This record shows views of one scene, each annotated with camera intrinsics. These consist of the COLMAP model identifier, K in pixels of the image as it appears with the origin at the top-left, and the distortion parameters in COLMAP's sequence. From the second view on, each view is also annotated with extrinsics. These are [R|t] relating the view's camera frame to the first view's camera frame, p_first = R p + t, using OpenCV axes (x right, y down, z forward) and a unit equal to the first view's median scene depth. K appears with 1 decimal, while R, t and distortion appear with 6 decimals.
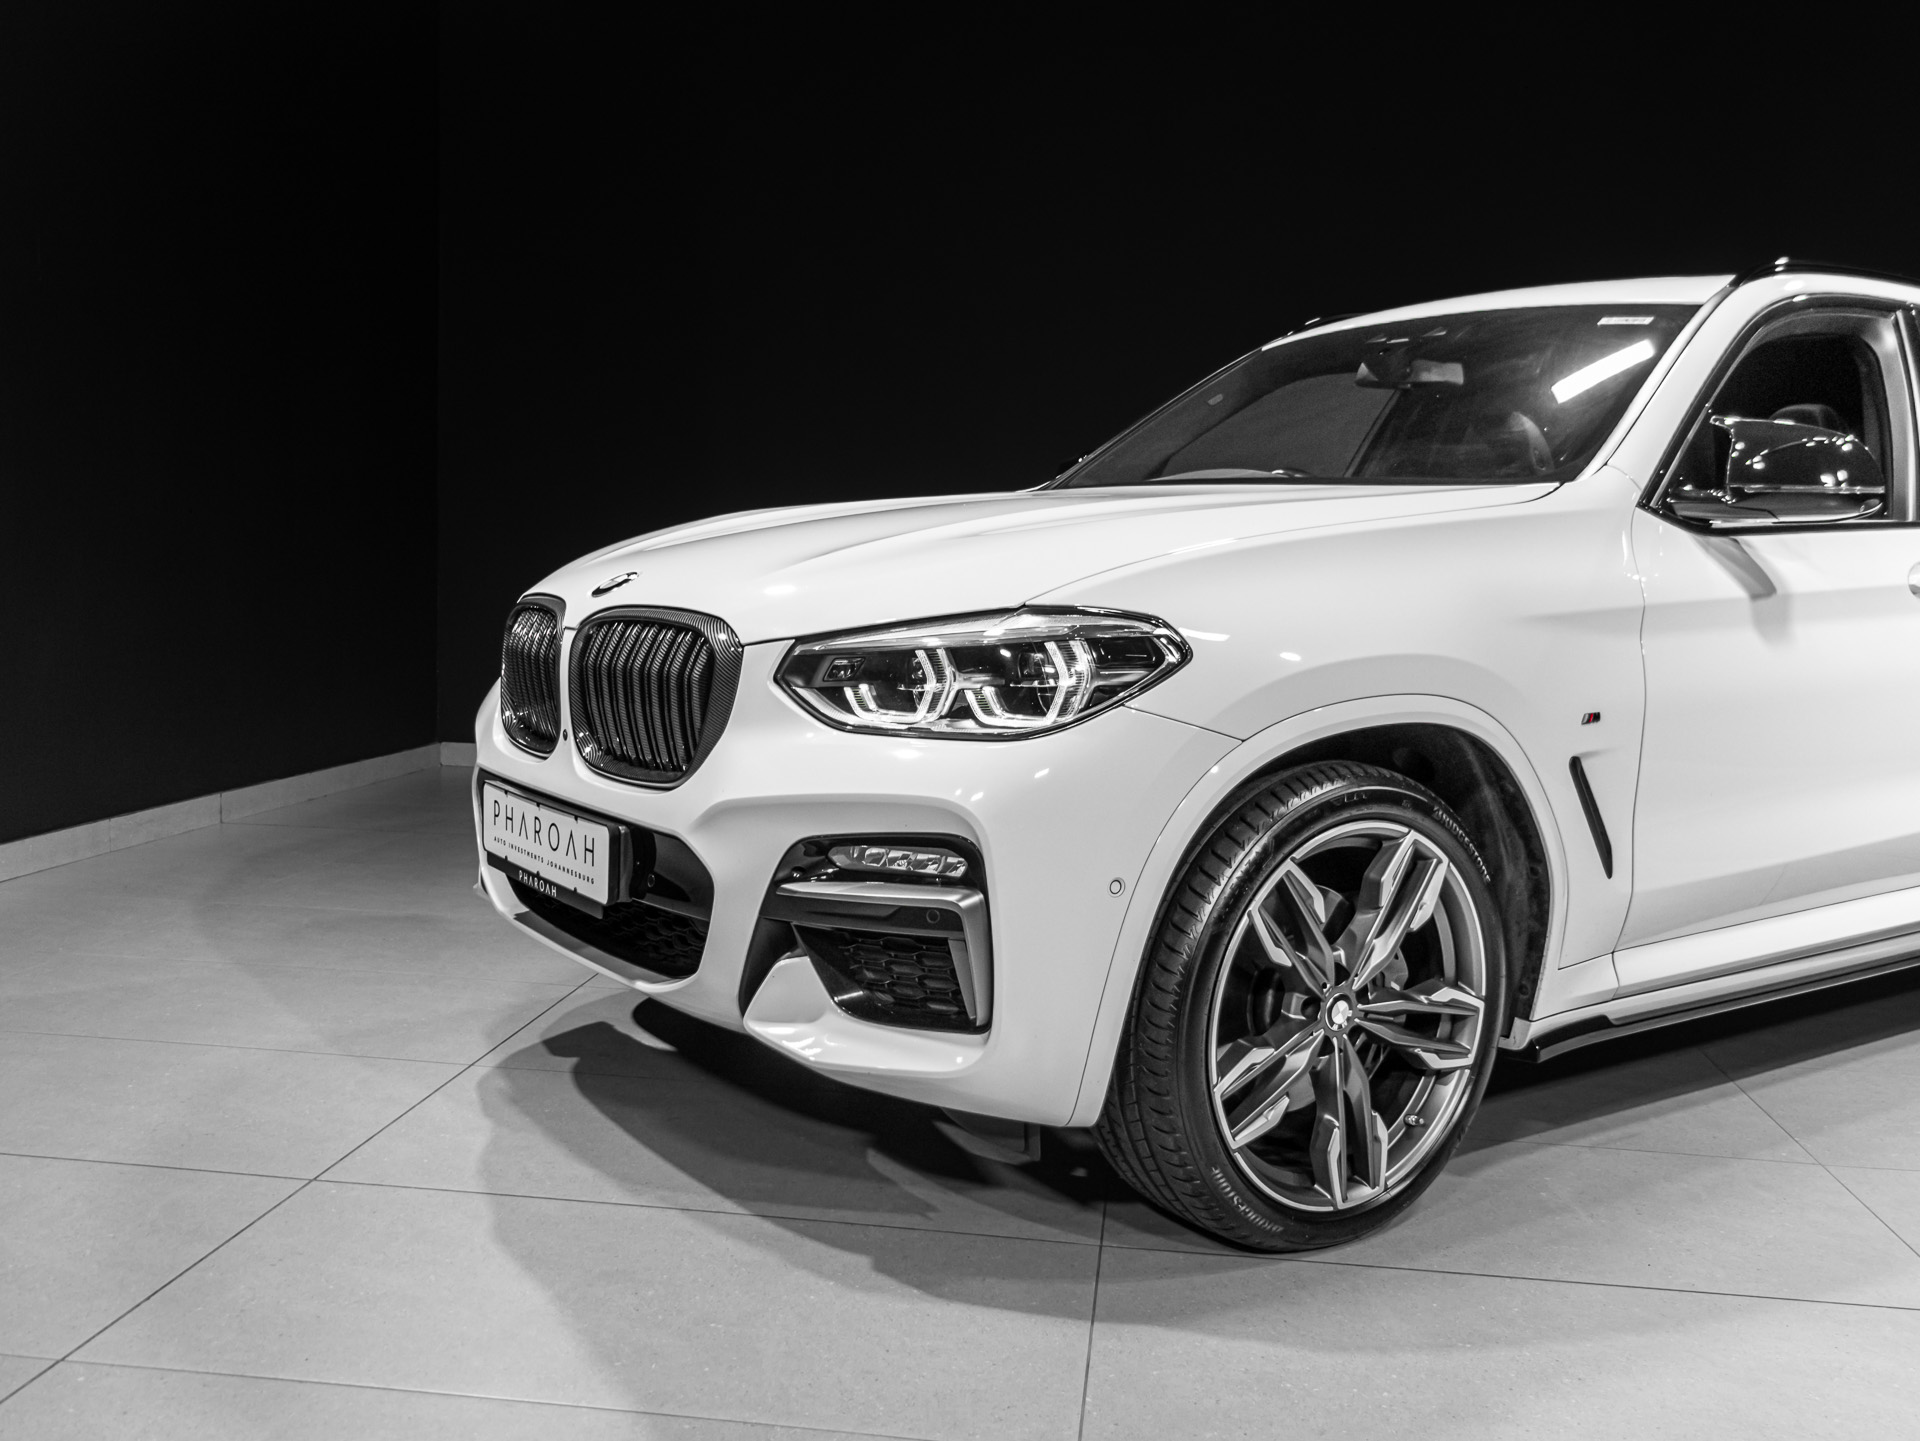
lens RADIAL K [[1714.9, 0, 946.7], [0, 1714.9, 722.2], [0, 0, 1]] dist [-0.002724, 0.022288]
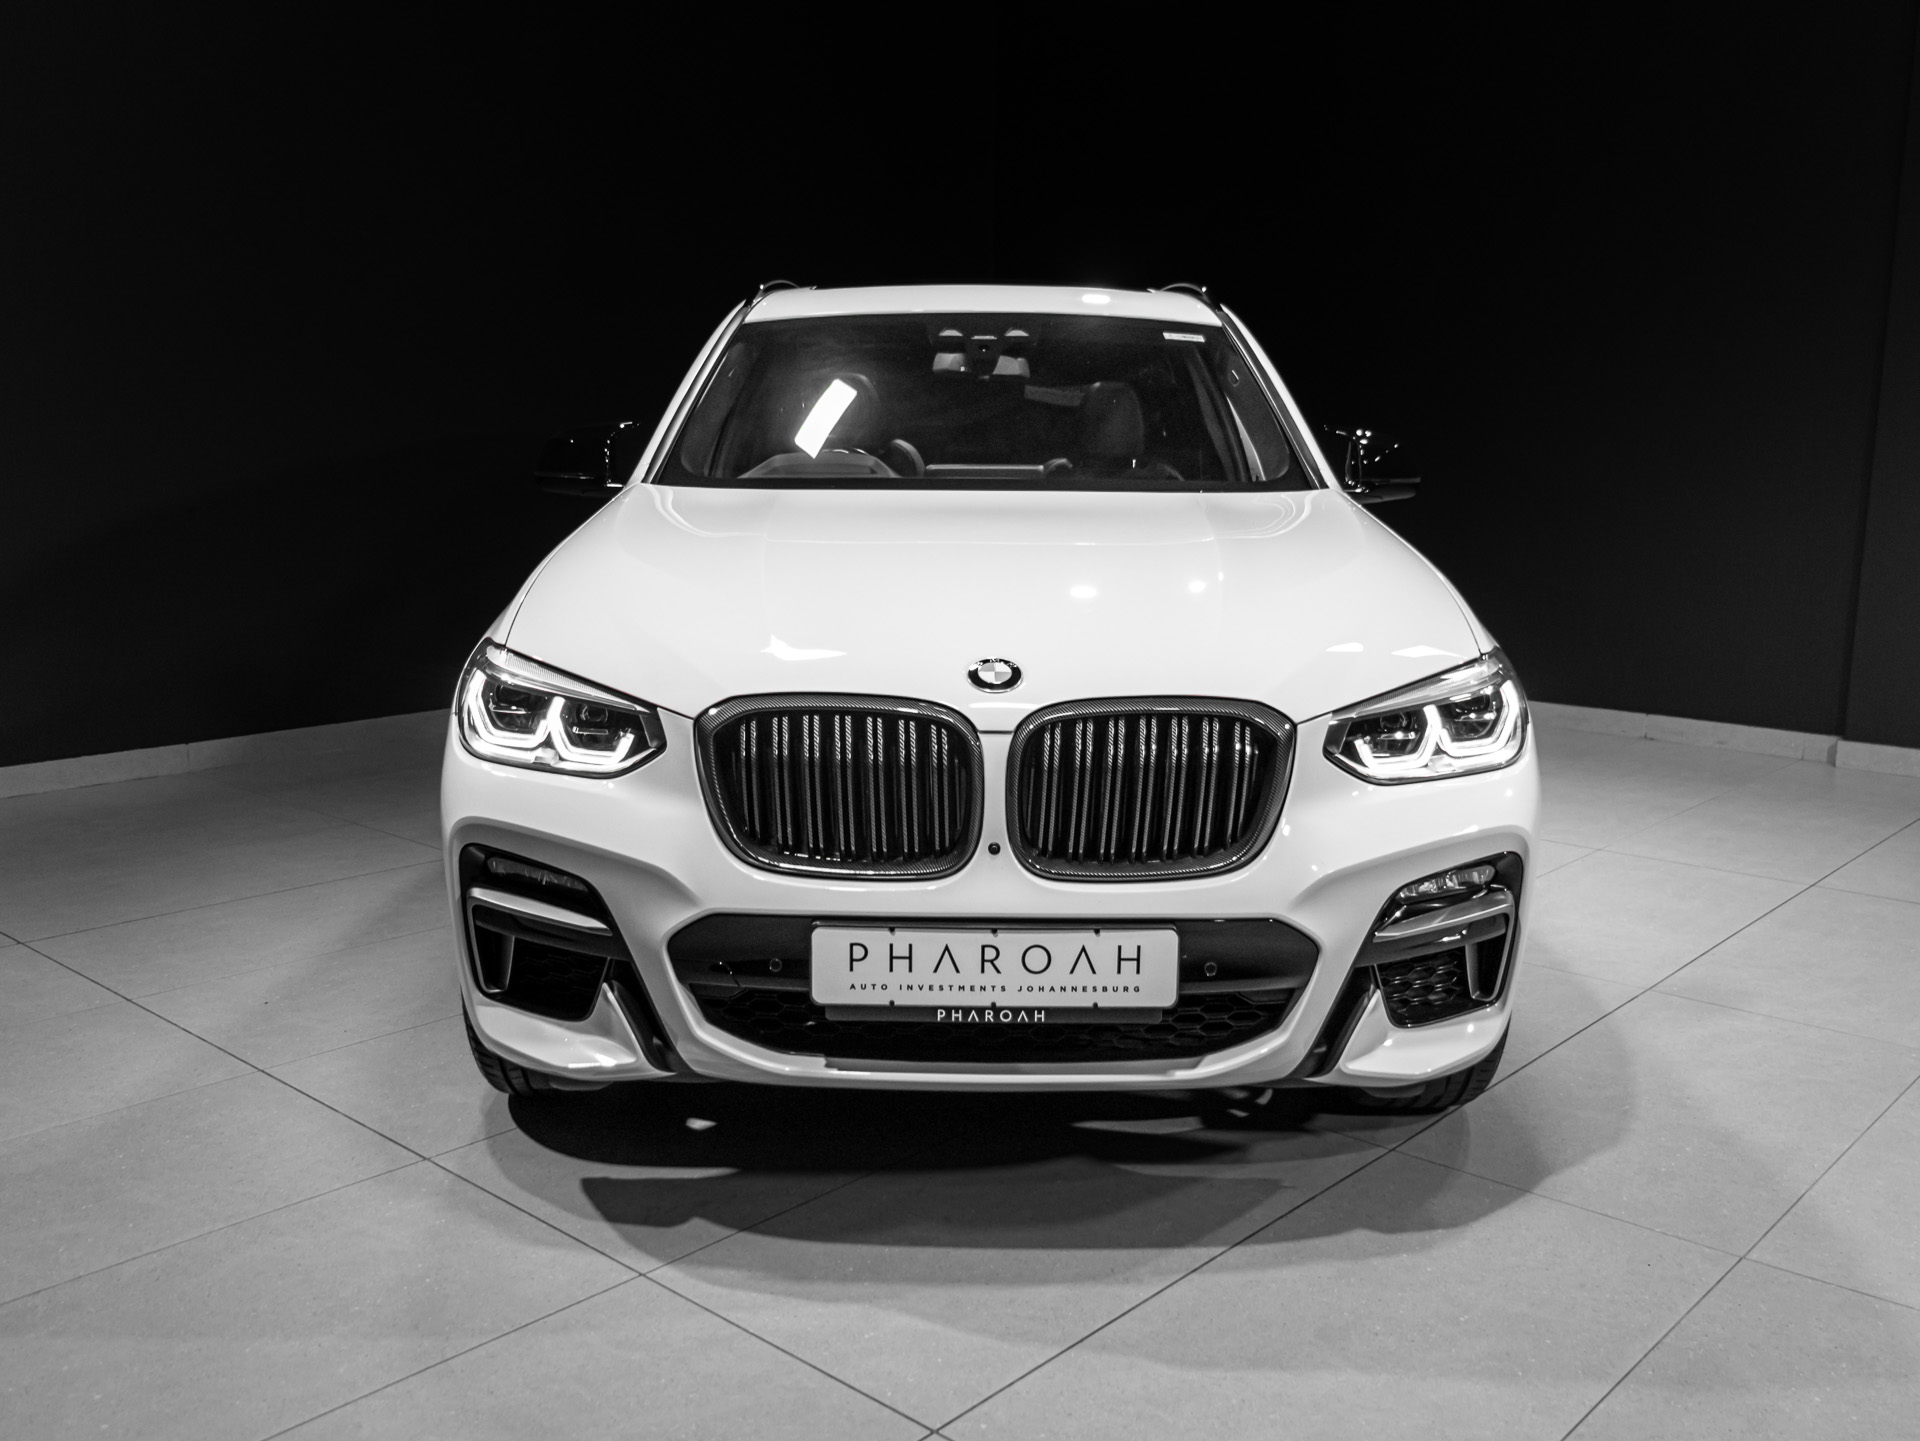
lens RADIAL K [[1714.9, 0, 966.9], [0, 1714.9, 729.3], [0, 0, 1]] dist [-0.002724, 0.022288]
pose [[0.585811, -0.177526, 0.790765, -0.975236], [0.097303, 0.984063, 0.148838, -0.198803], [-0.804585, -0.010248, 0.593748, 0.495753]]
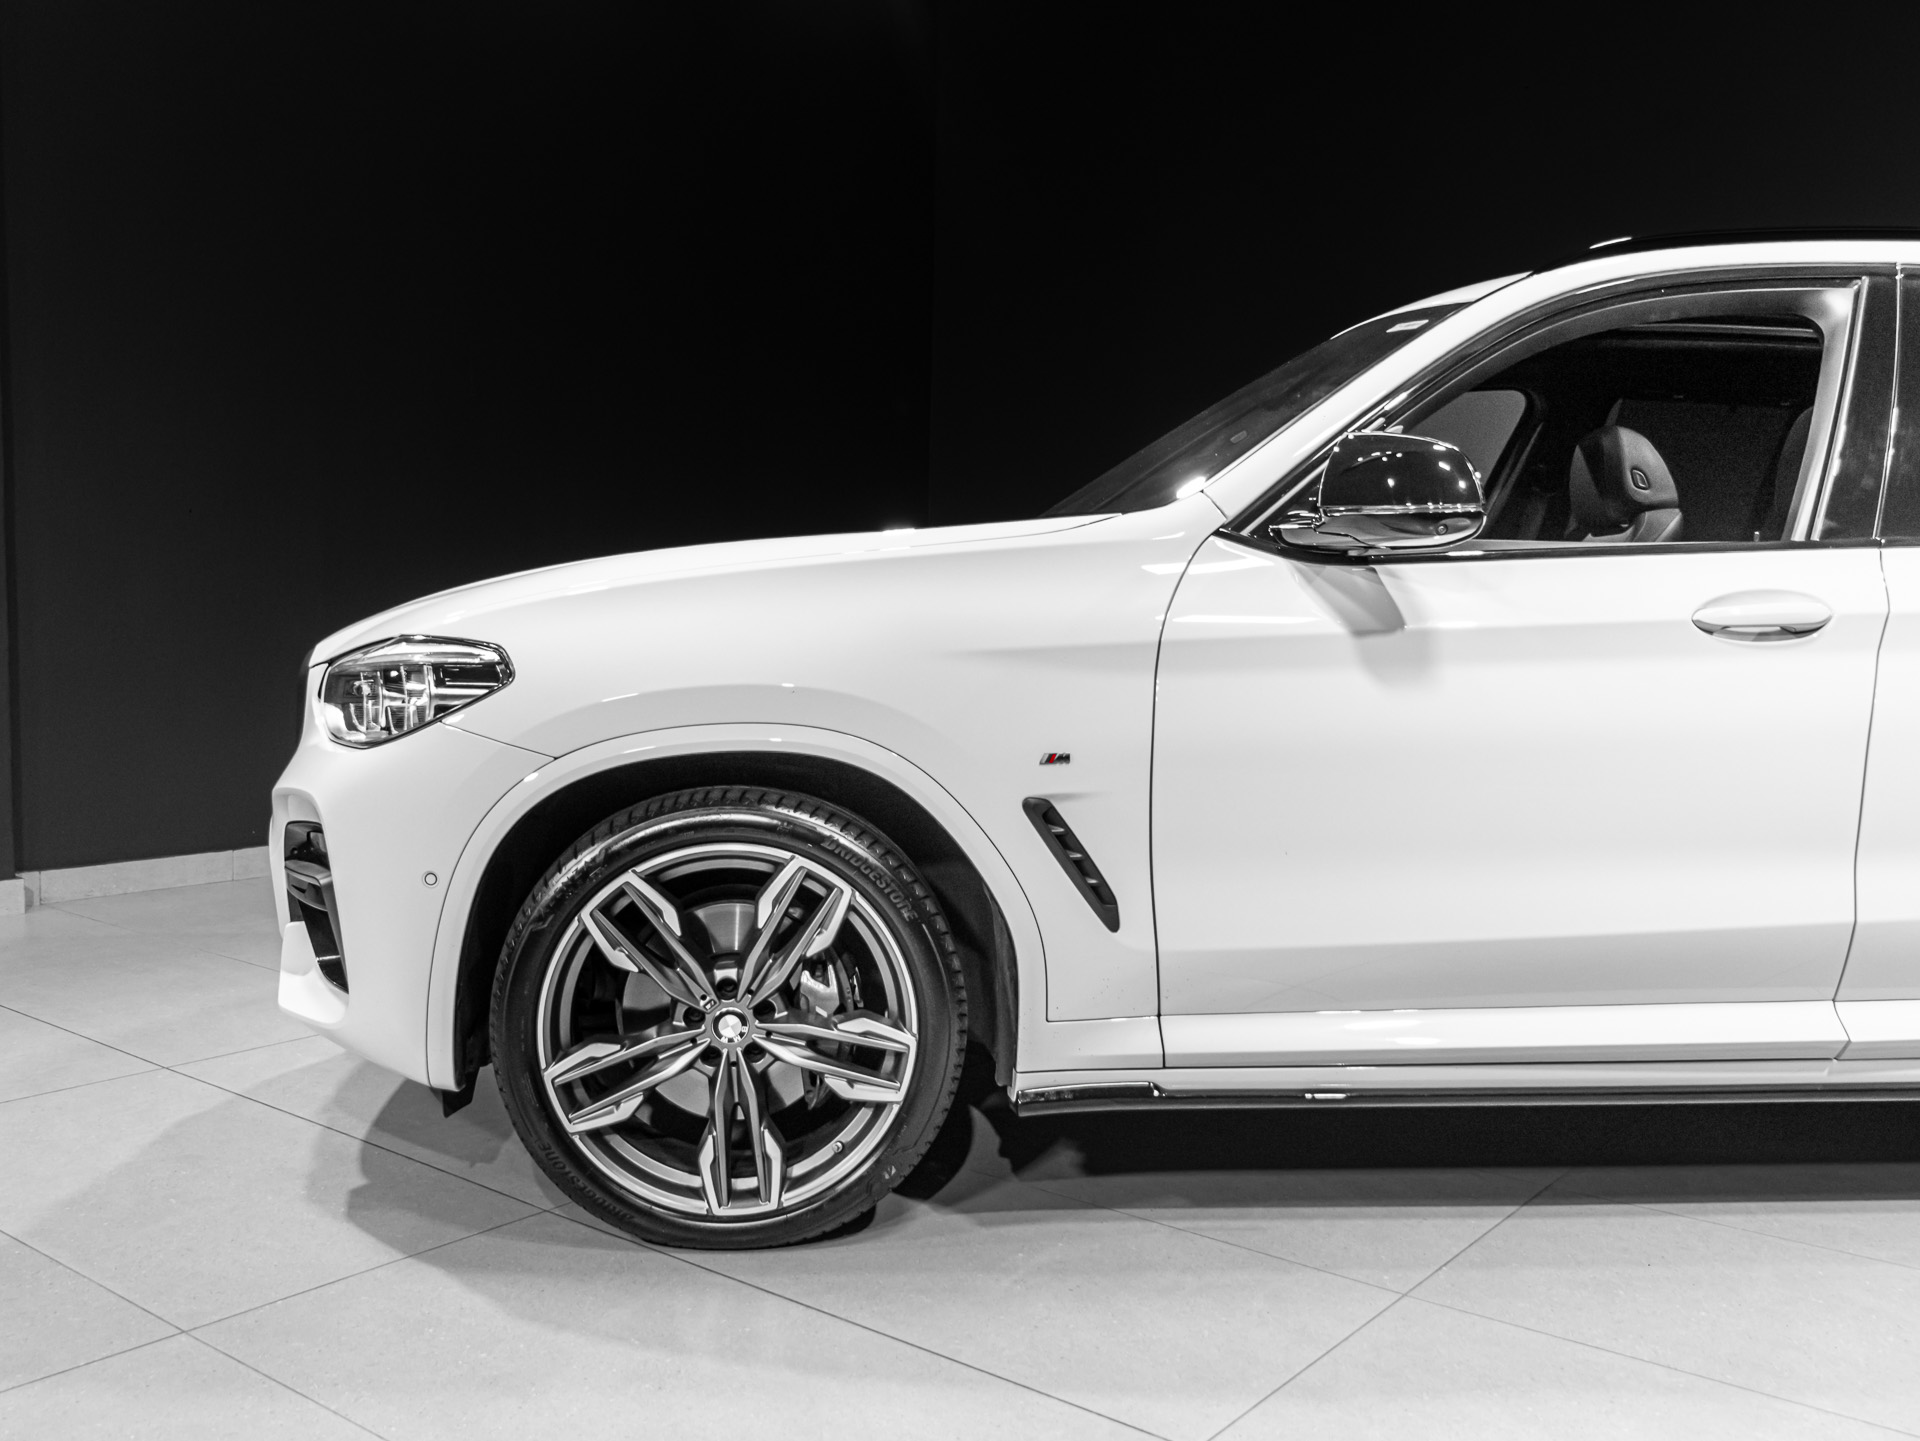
lens RADIAL K [[1714.9, 0, 974.7], [0, 1714.9, 718.6], [0, 0, 1]] dist [-0.002724, 0.022288]
pose [[0.861766, 0.026694, -0.506602, 0.851727], [-0.041943, 0.998945, -0.018711, -0.004959], [0.505568, 0.037373, 0.861977, 0.161030]]
